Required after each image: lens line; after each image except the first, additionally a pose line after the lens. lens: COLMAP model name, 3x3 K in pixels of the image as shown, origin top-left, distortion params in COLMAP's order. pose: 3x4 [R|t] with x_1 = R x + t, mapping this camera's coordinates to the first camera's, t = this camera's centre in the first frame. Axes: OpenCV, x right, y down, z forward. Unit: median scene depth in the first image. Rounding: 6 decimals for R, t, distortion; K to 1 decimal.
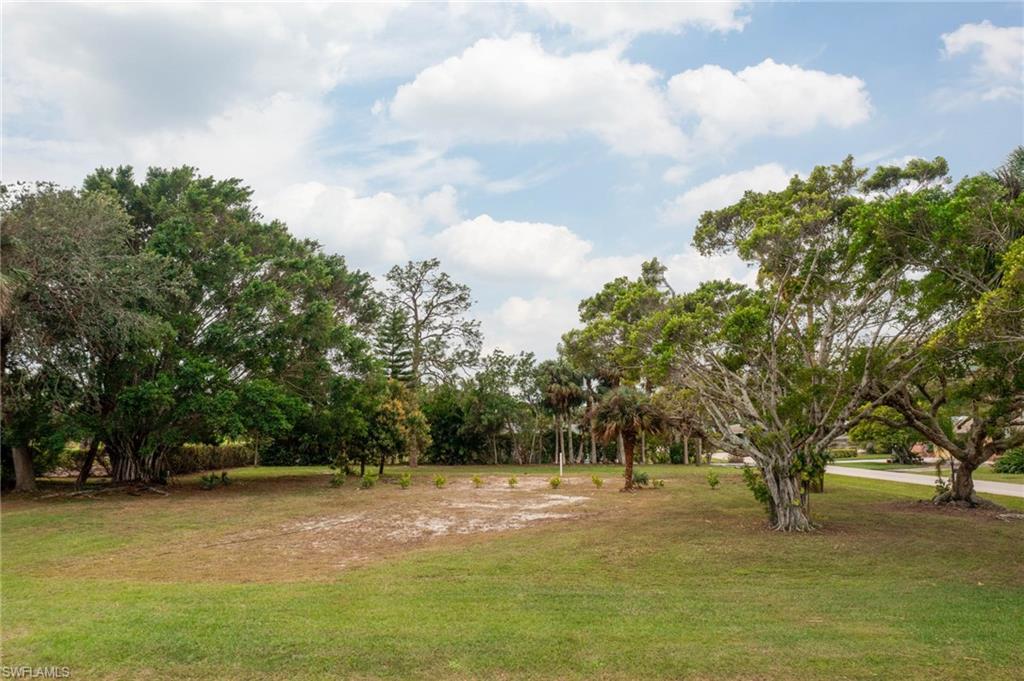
lens RADIAL K [[823.3, 0, 512.0], [0, 823.3, 340.5], [0, 0, 1]] dist [-0.013838, -0.006858]
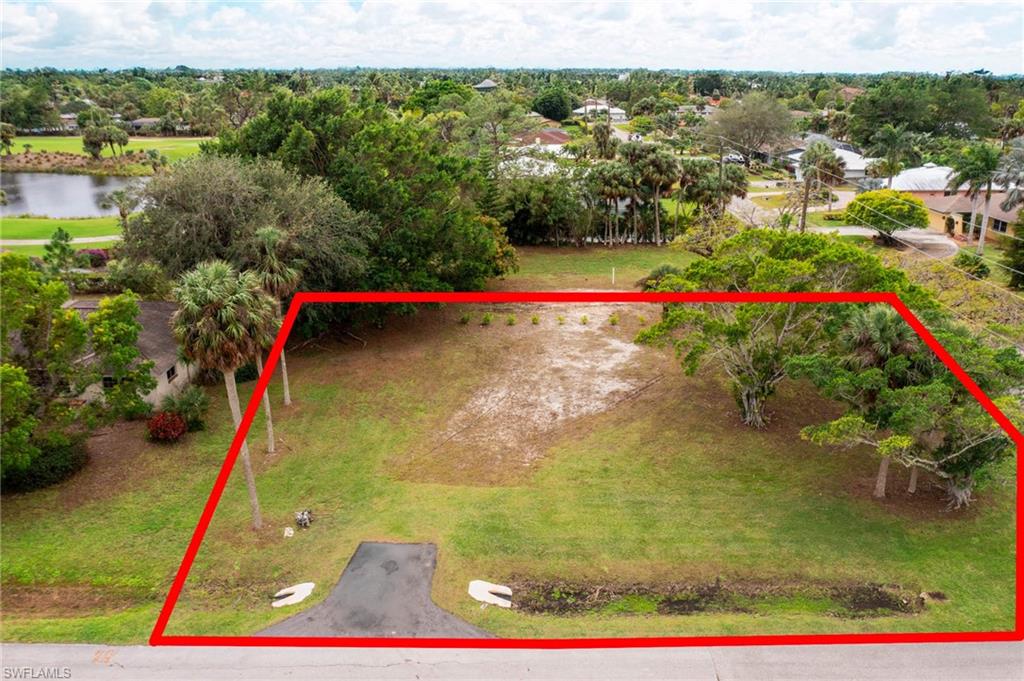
lens RADIAL K [[823.3, 0, 512.0], [0, 823.3, 340.5], [0, 0, 1]] dist [-0.013838, -0.006858]
pose [[0.999444, 0.000125, -0.033334, -0.047294], [0.013266, 0.915905, 0.401176, -0.230339], [0.030581, -0.401395, 0.915394, -0.213478]]
